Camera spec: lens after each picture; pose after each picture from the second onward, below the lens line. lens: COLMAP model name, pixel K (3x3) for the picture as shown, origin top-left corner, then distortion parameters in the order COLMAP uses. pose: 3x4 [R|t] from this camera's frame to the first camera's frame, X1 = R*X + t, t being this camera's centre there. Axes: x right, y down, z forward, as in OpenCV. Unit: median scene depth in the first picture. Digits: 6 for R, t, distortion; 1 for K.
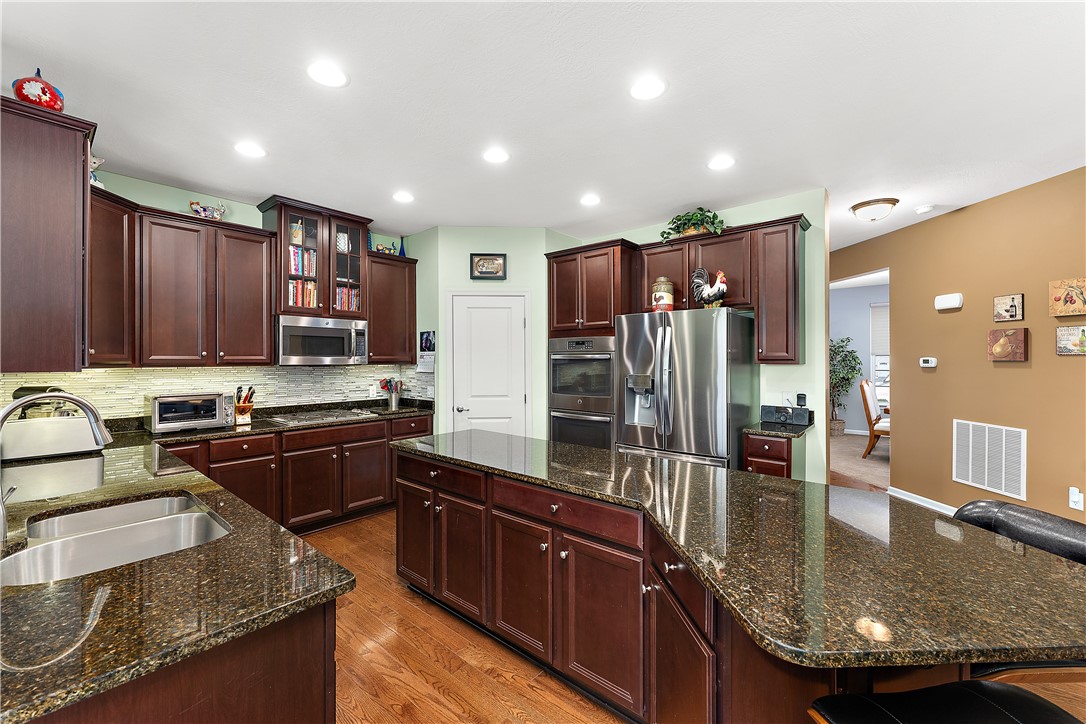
lens RADIAL K [[436.6, 0, 539.8], [0, 436.6, 361.2], [0, 0, 1]] dist [-0.000146, 0.000918]
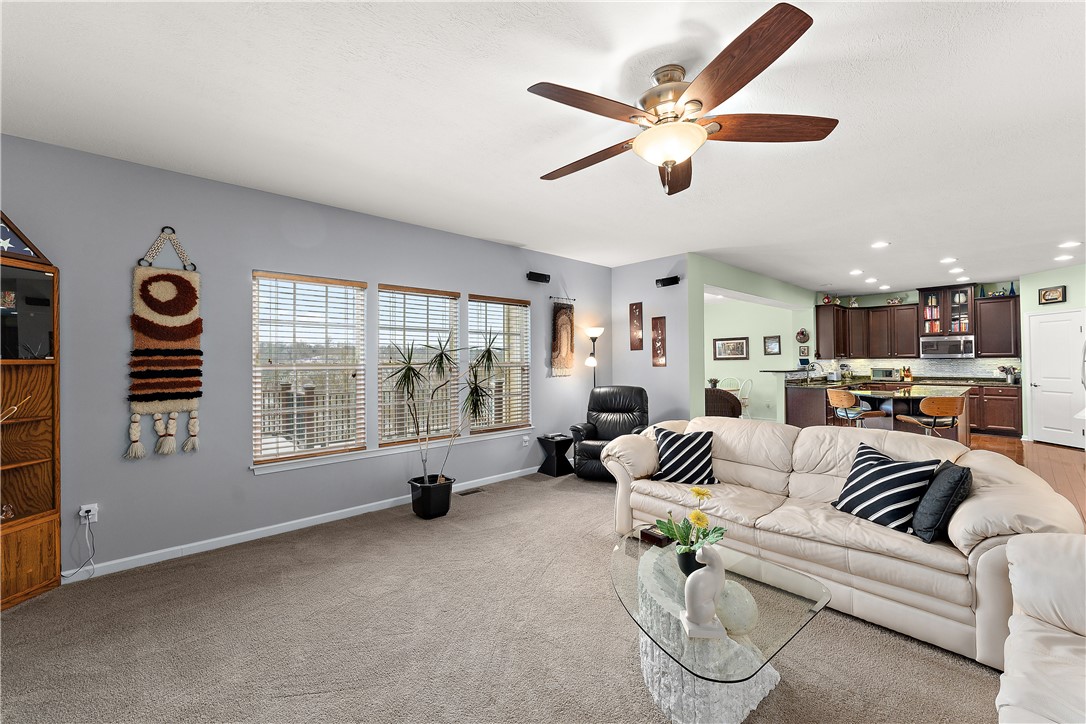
lens RADIAL K [[436.6, 0, 537.8], [0, 436.6, 357.3], [0, 0, 1]] dist [-0.000146, 0.000918]
pose [[-0.126815, -0.005911, -0.991909, 1.933711], [0.004595, 0.999968, -0.006546, 0.010126], [0.991916, -0.005388, -0.126783, -0.738937]]
